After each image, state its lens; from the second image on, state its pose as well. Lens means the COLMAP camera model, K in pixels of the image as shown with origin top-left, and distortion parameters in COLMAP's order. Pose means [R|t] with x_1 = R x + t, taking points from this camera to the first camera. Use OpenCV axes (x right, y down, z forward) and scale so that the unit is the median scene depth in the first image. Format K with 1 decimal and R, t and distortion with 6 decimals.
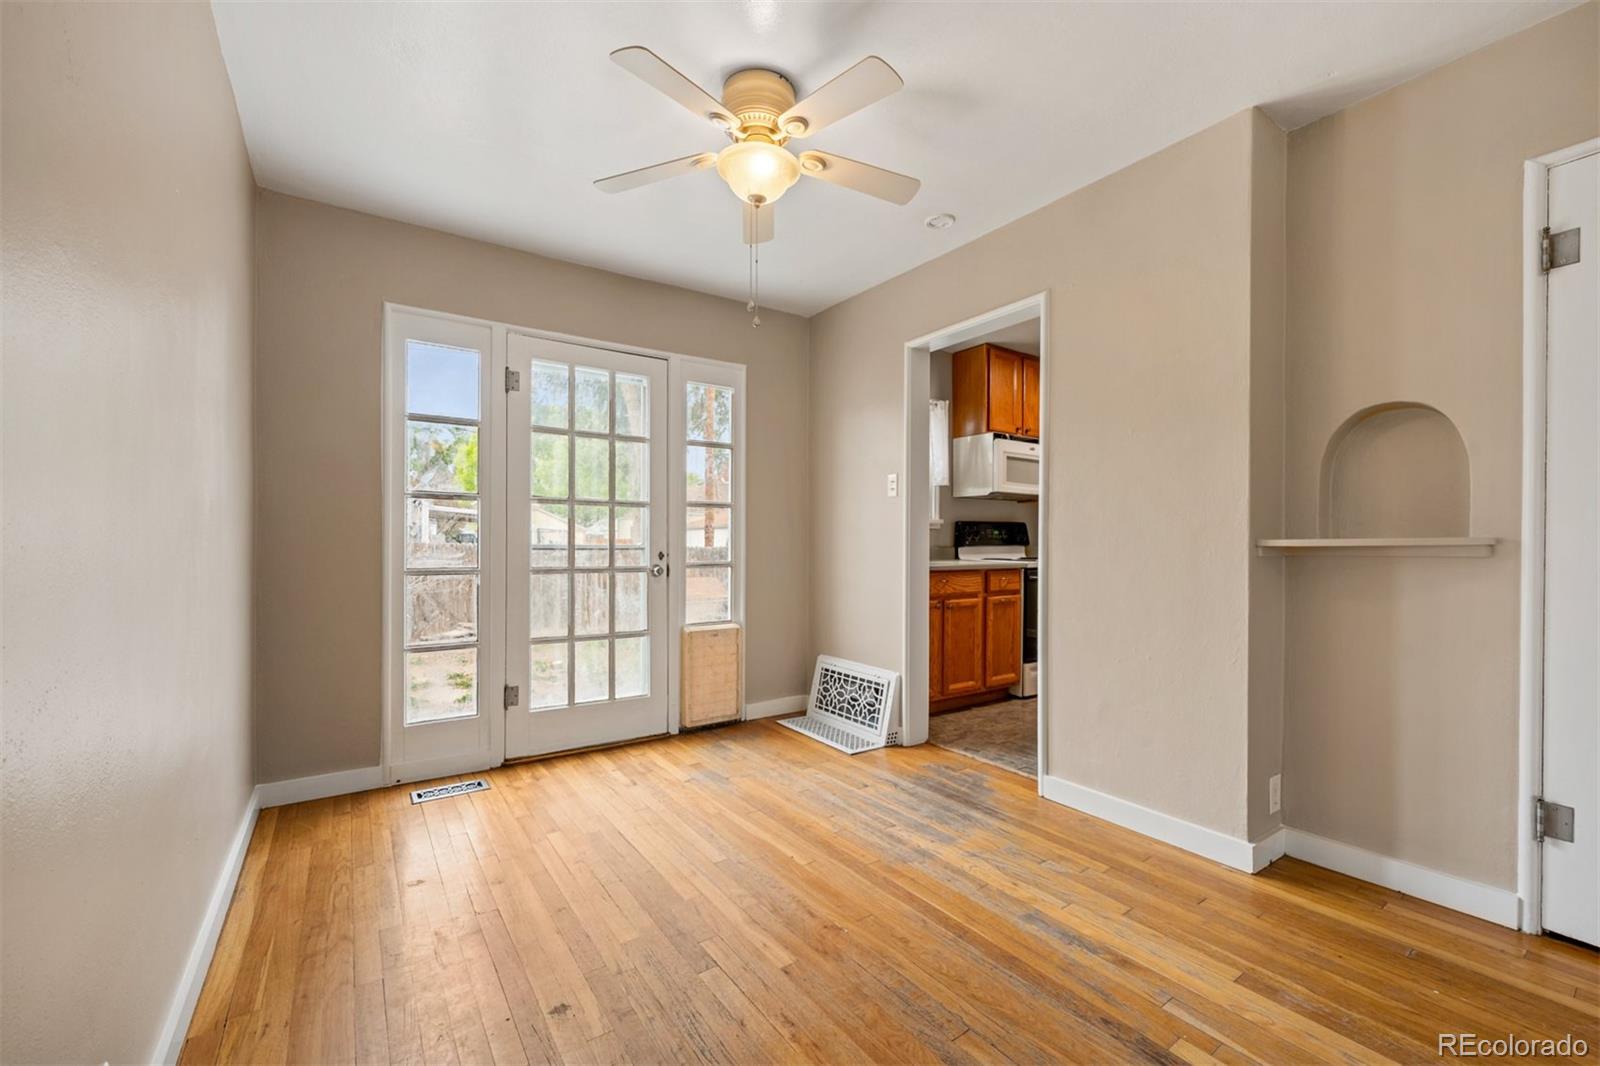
lens RADIAL K [[646.2, 0, 794.7], [0, 646.2, 540.5], [0, 0, 1]] dist [-0.002678, -0.000161]
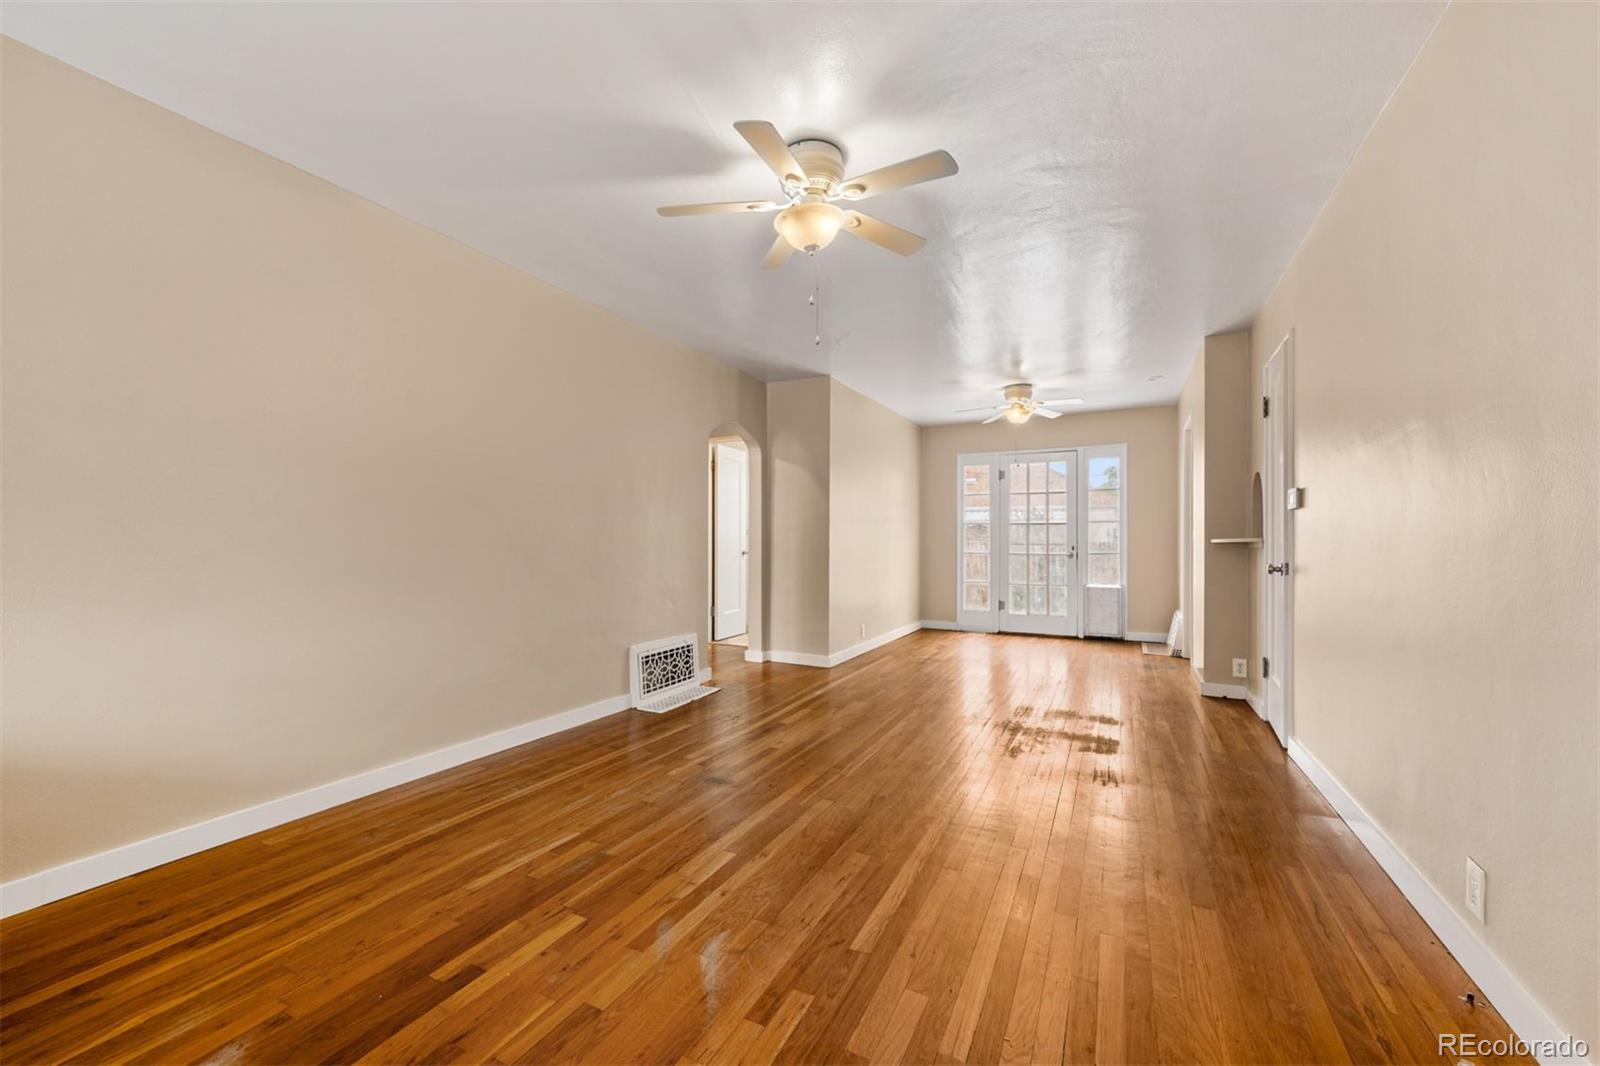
lens RADIAL K [[646.2, 0, 797.2], [0, 646.2, 539.7], [0, 0, 1]] dist [-0.002678, -0.000161]
pose [[0.475686, -0.003284, -0.879609, 1.293616], [-0.000607, 0.999992, -0.004062, 0.006113], [0.879615, 0.002466, 0.475680, -0.805698]]
